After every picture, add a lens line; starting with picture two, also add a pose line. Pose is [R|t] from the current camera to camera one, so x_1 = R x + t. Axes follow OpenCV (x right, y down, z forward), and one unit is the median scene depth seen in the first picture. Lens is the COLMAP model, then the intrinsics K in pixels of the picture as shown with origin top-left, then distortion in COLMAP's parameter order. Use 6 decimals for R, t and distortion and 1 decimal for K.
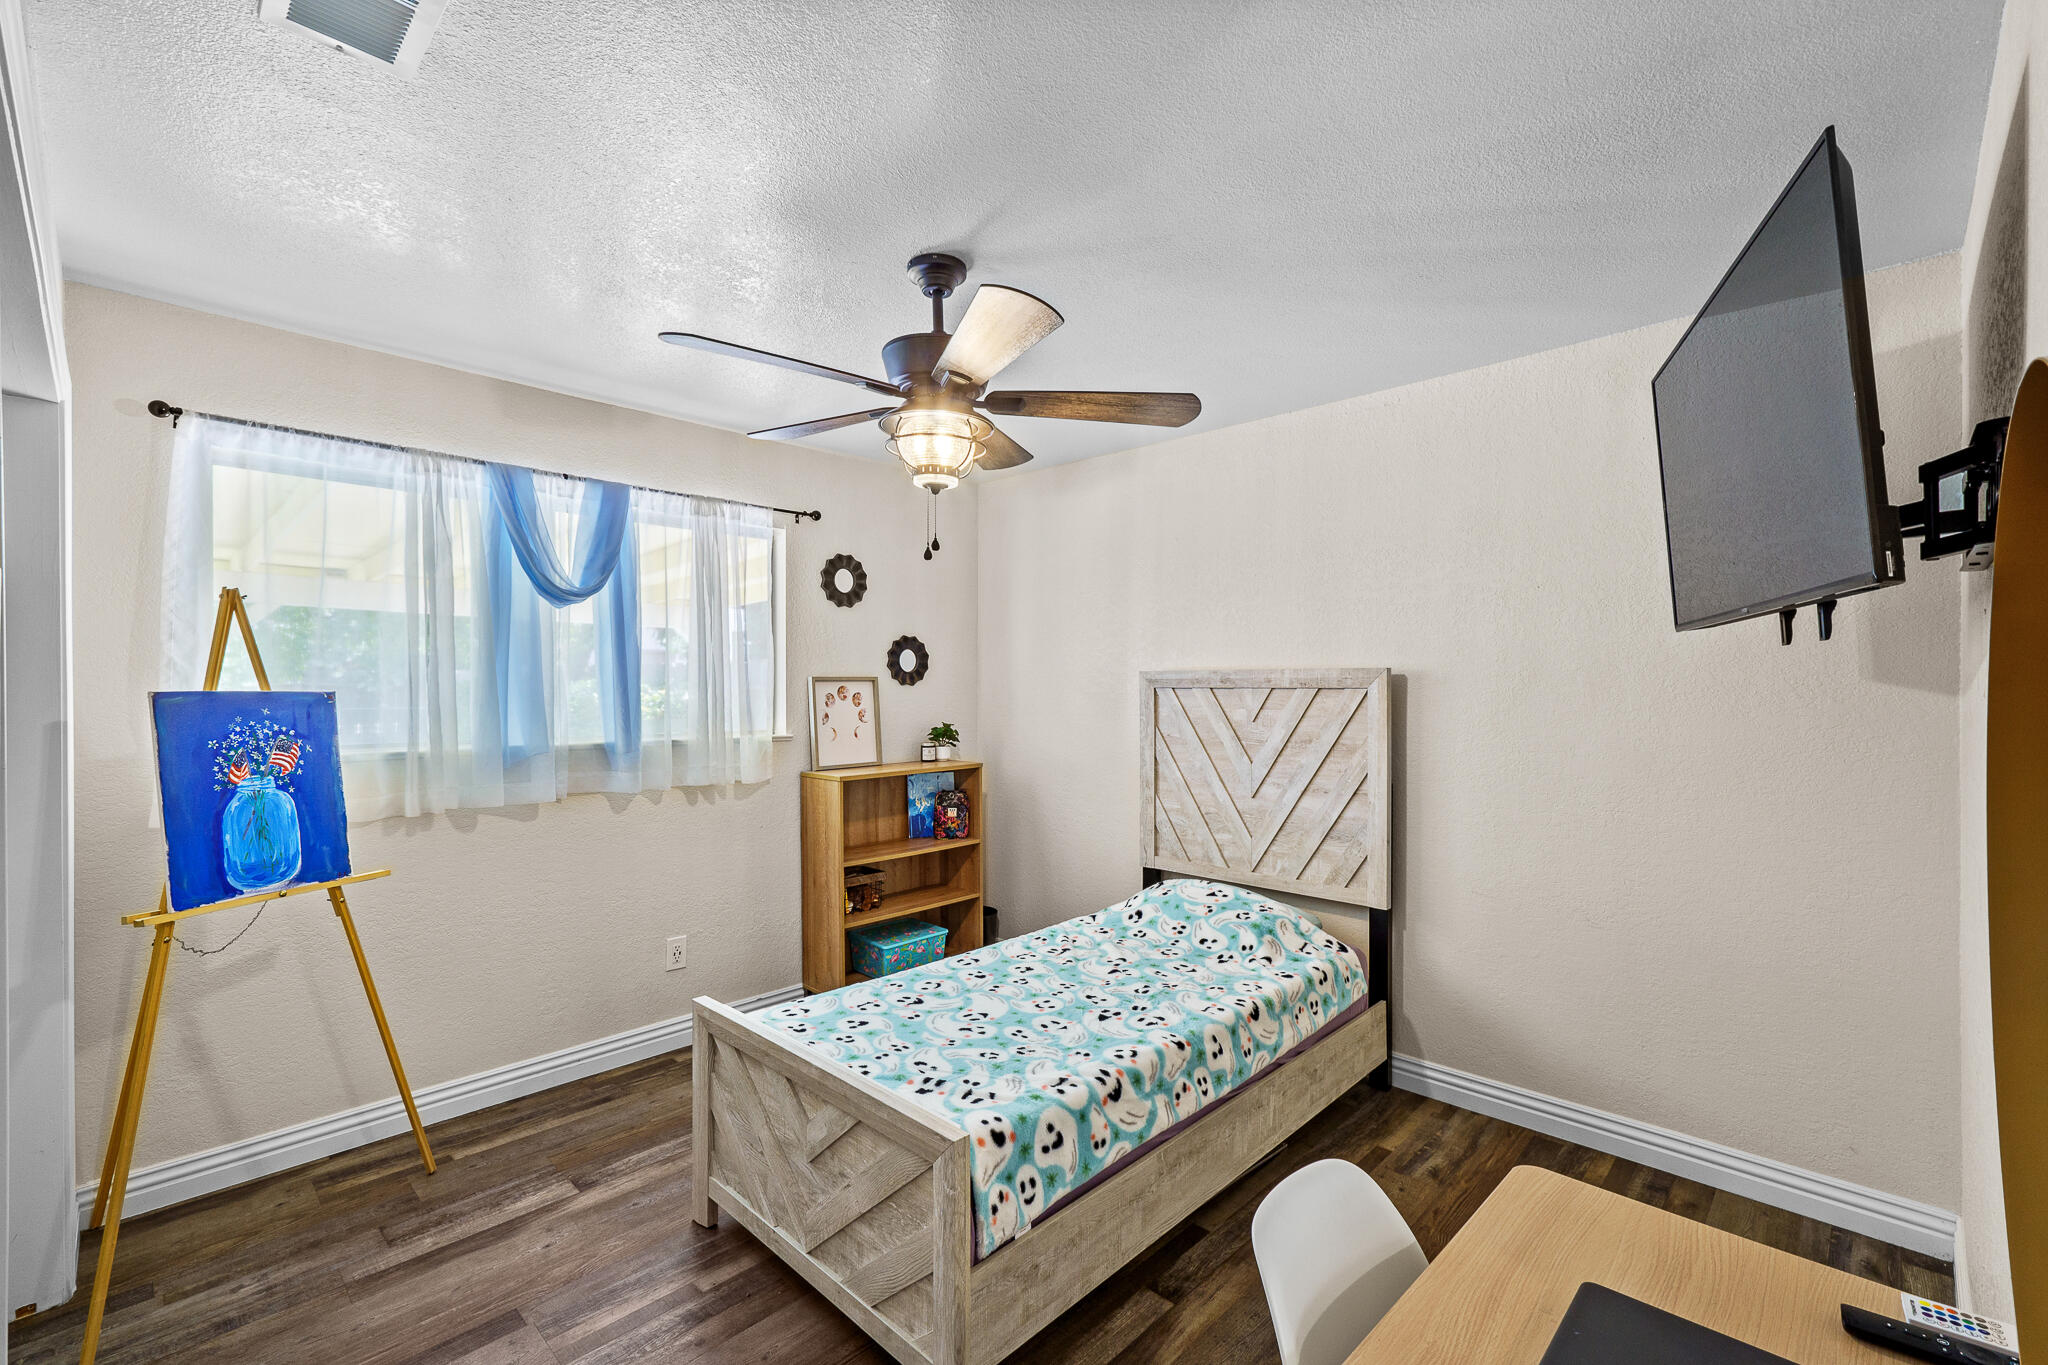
lens RADIAL K [[889.6, 0, 1026.8], [0, 889.6, 684.5], [0, 0, 1]] dist [0.012969, -0.001237]
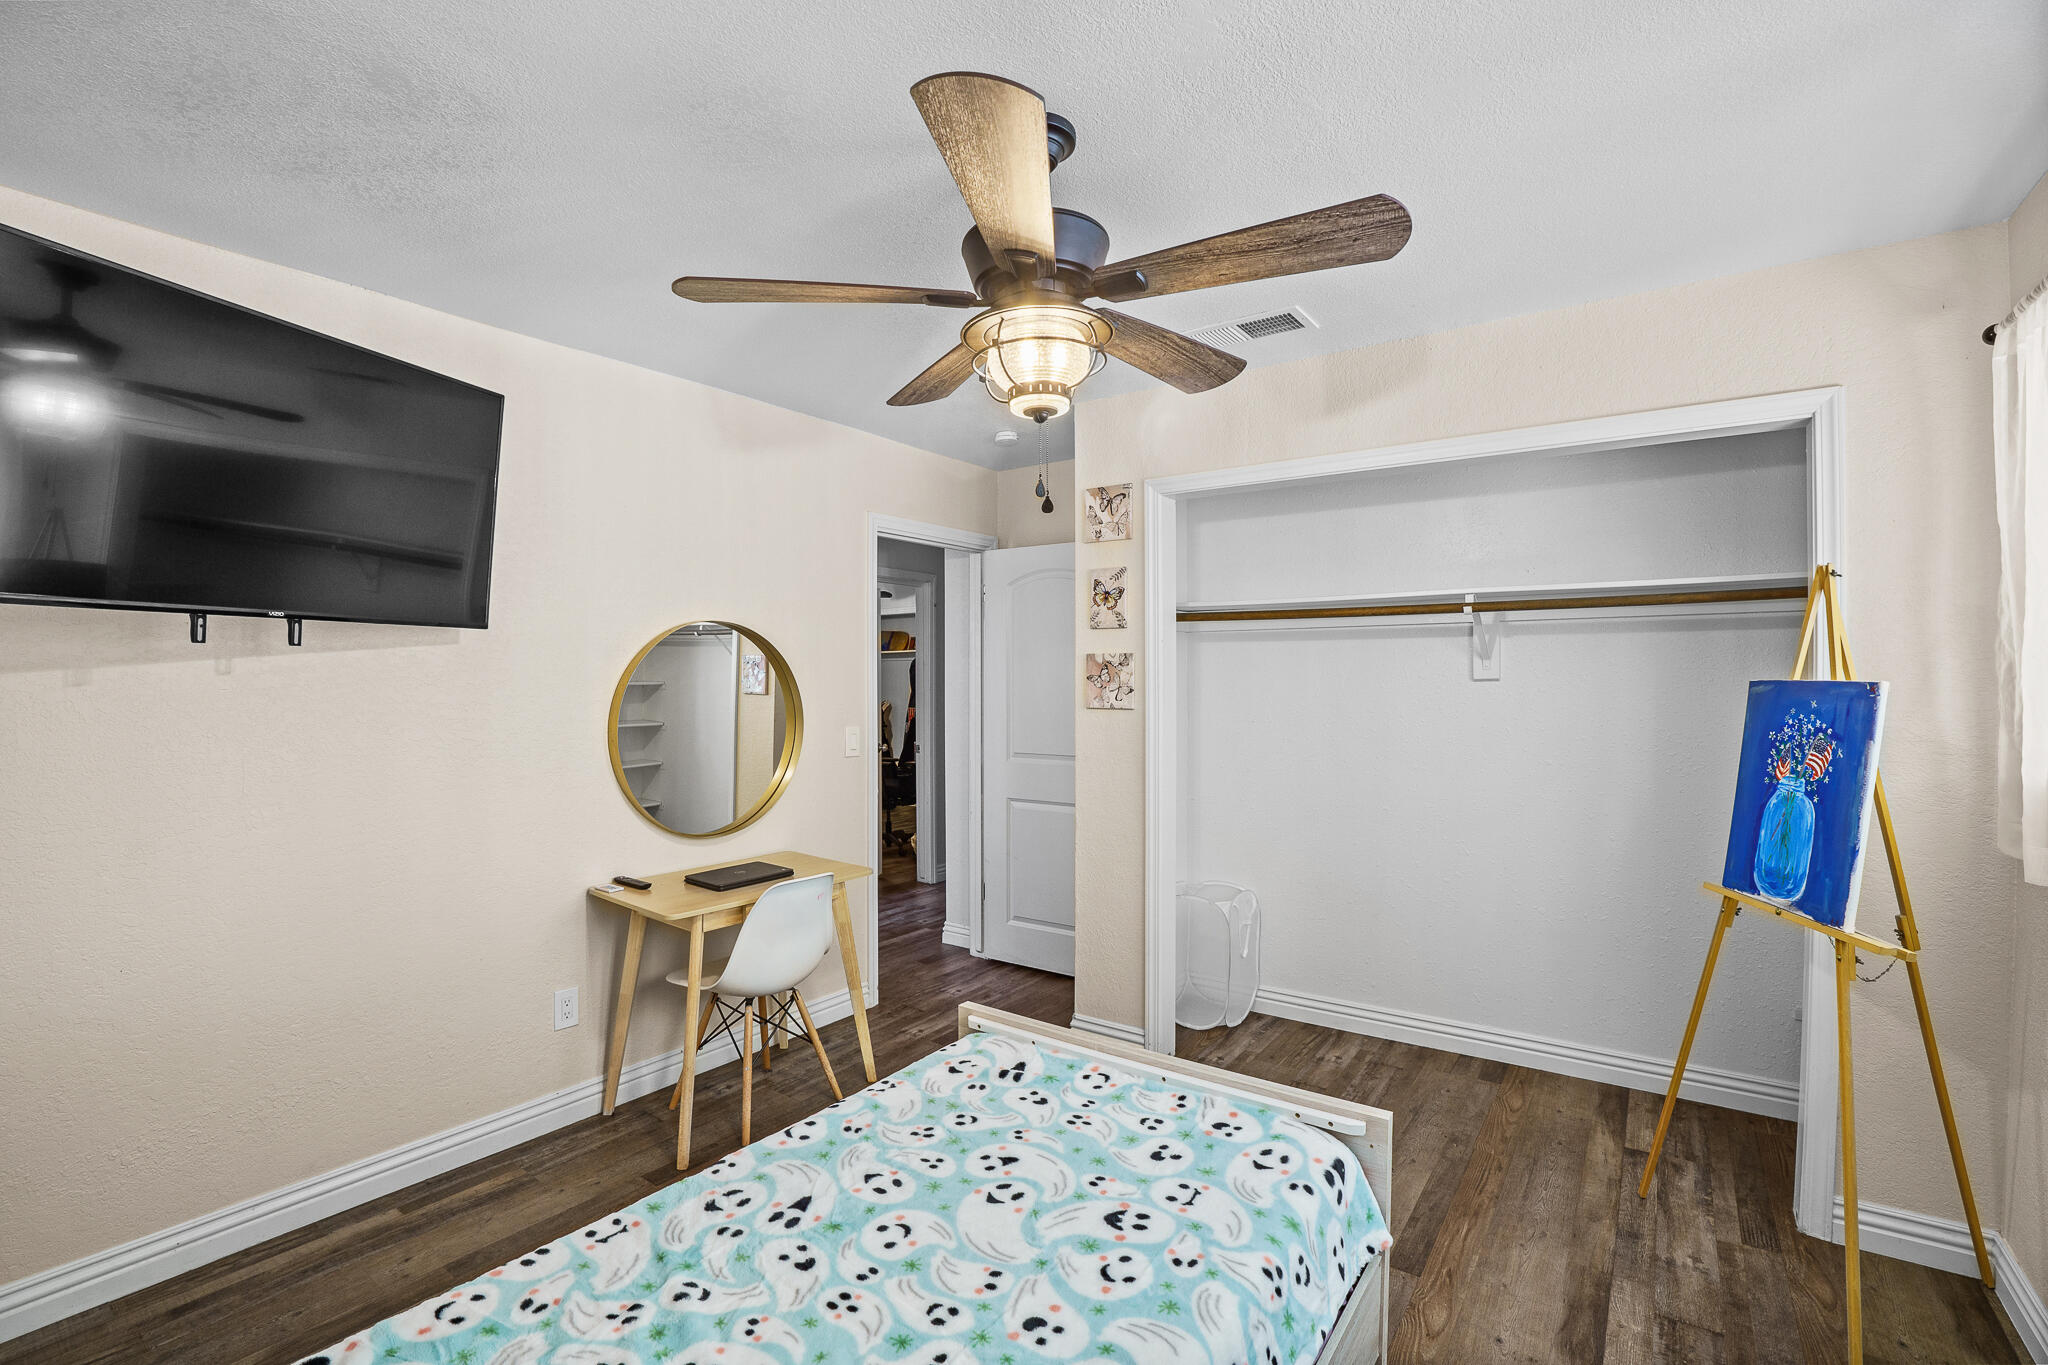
lens RADIAL K [[889.6, 0, 1061.5], [0, 889.6, 683.4], [0, 0, 1]] dist [0.012969, -0.001237]
pose [[-0.984042, 0.008997, -0.177707, 0.014209], [0.009033, 0.999959, 0.000604, 0.003146], [0.177705, -0.001011, -0.984083, 1.712976]]
